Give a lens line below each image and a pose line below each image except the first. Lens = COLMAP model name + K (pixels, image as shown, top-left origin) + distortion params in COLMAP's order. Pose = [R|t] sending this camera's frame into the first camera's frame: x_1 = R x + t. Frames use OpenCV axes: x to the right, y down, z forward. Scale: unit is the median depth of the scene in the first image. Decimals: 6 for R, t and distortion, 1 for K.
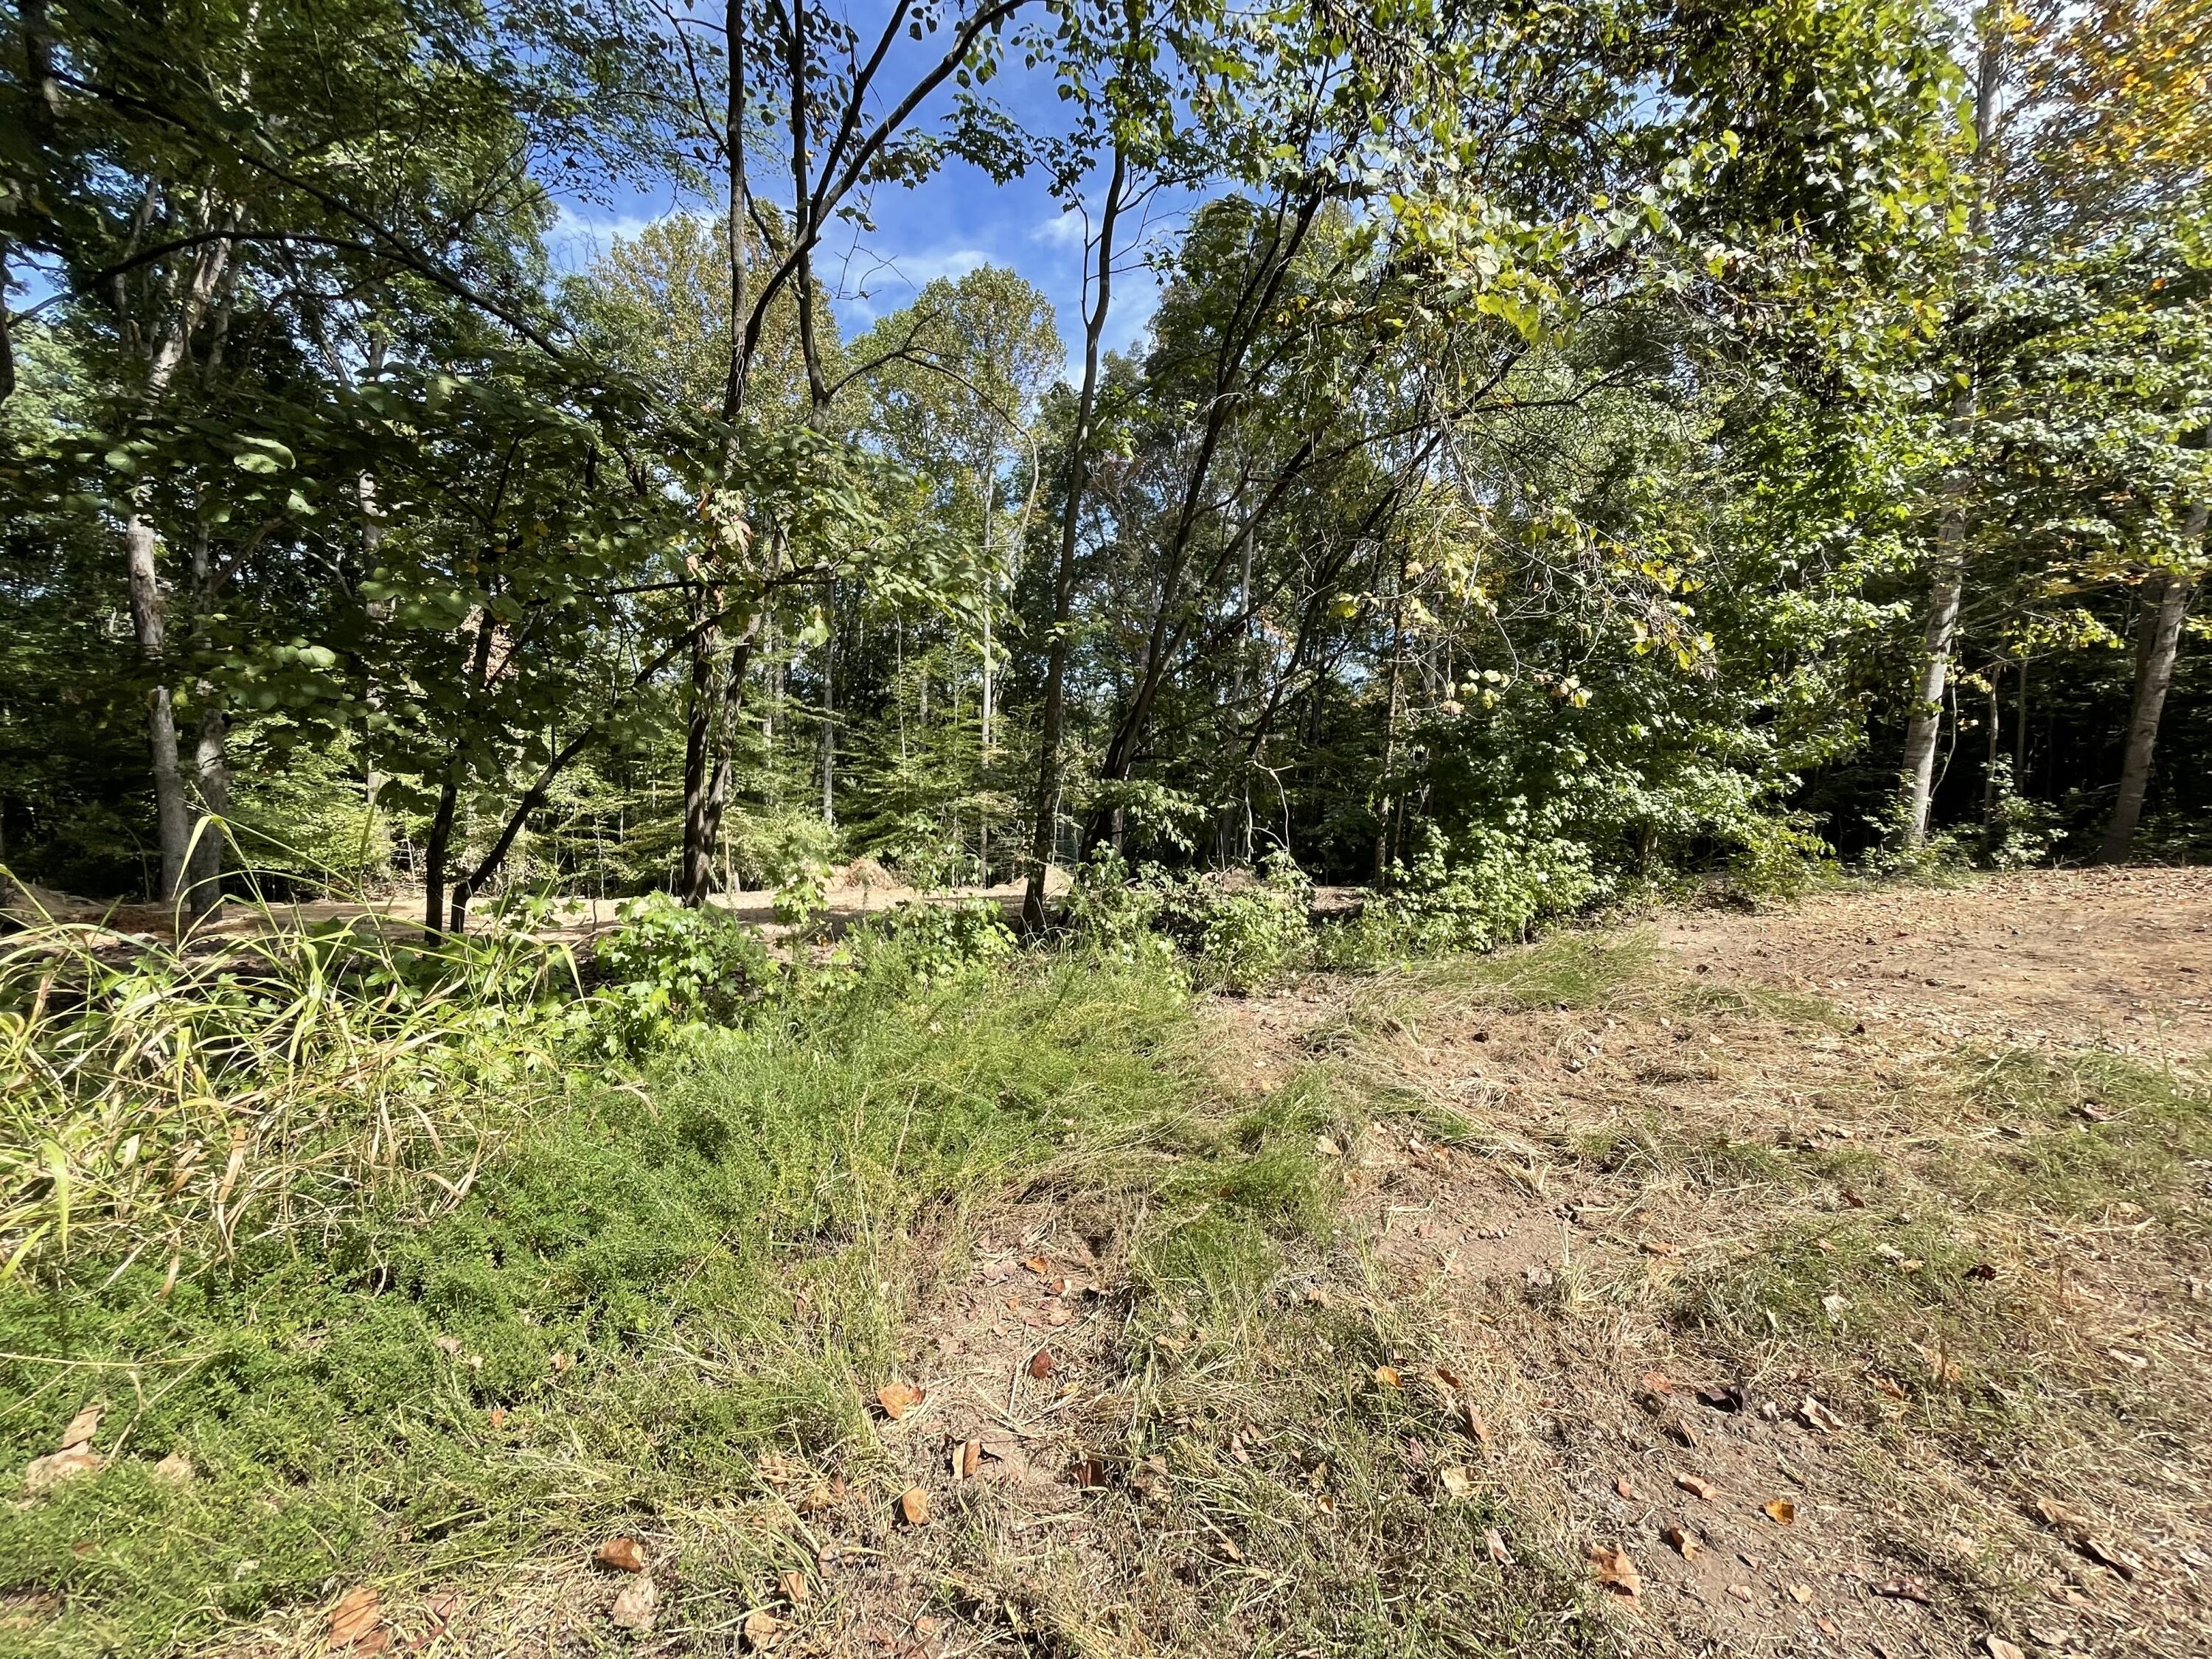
lens RADIAL K [[900.5, 0, 1094.5], [0, 900.5, 827.2], [0, 0, 1]] dist [0.001457, 0.000010]
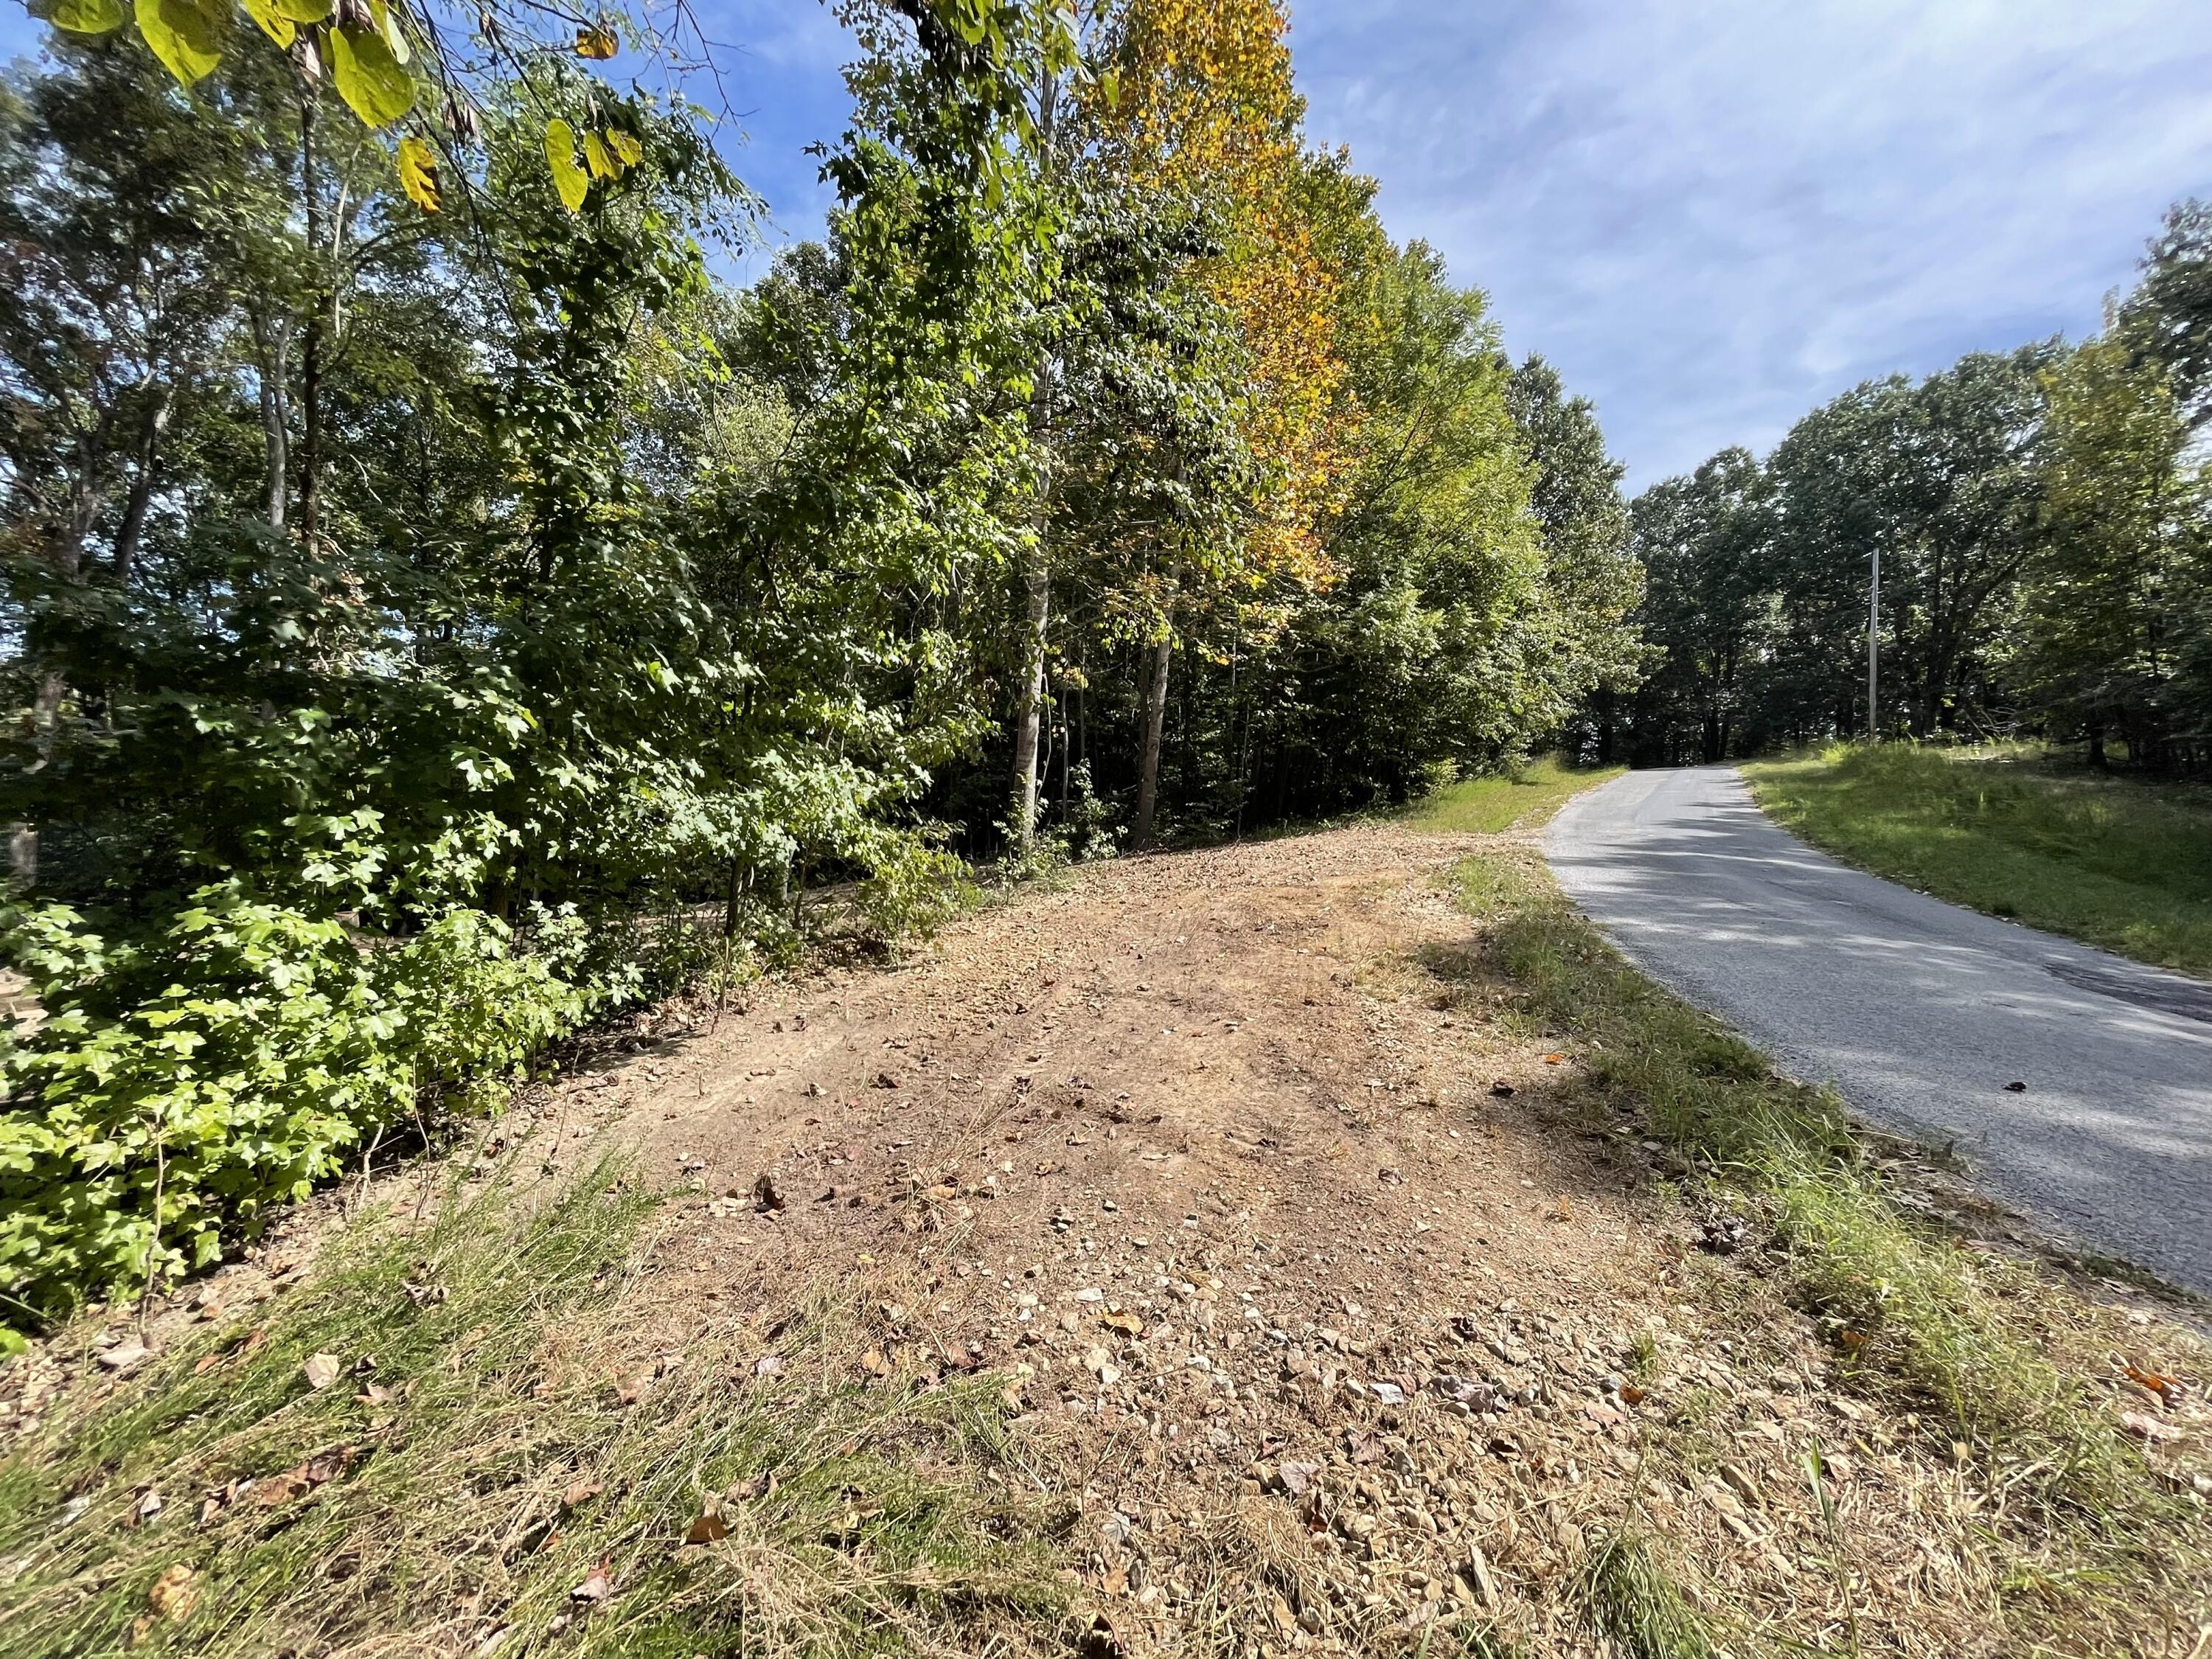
lens RADIAL K [[900.5, 0, 1102.1], [0, 900.5, 823.6], [0, 0, 1]] dist [0.001457, 0.000010]
pose [[0.667942, -0.036085, 0.743338, 0.330806], [0.047888, 0.998838, 0.005457, -0.013024], [-0.742671, 0.031953, 0.668893, 0.409324]]
